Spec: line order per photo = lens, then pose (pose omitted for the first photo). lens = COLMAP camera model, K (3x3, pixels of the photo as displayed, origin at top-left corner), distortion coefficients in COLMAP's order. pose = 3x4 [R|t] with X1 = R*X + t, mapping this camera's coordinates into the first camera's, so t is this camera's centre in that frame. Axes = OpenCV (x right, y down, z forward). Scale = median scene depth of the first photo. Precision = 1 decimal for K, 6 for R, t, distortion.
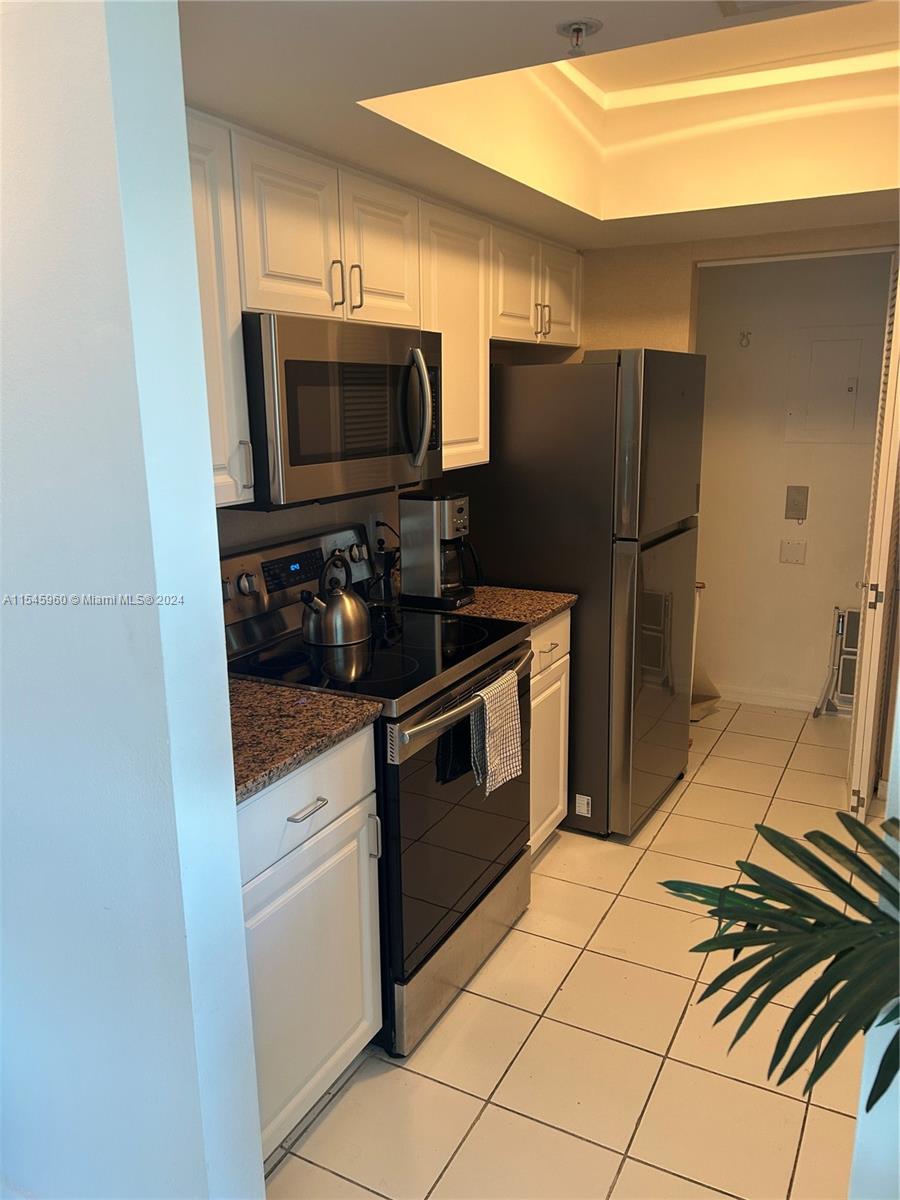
lens RADIAL K [[907.8, 0, 446.0], [0, 907.8, 599.3], [0, 0, 1]] dist [0.061353, -0.059131]
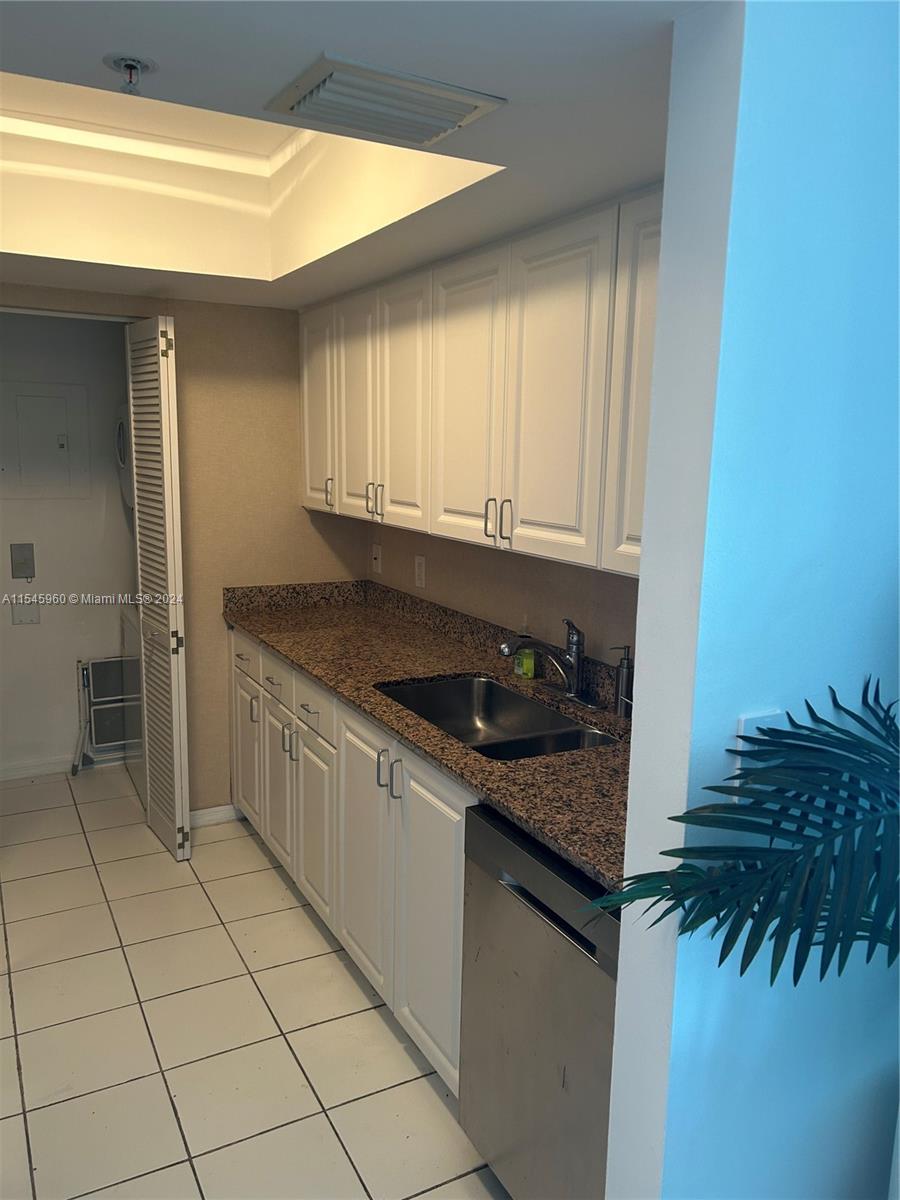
lens RADIAL K [[907.8, 0, 446.0], [0, 907.8, 599.3], [0, 0, 1]] dist [0.061353, -0.059131]
pose [[0.559244, -0.114437, 0.821067, -0.213607], [0.155658, 0.987306, 0.031585, -0.035484], [-0.814258, 0.110142, 0.569958, 0.126369]]
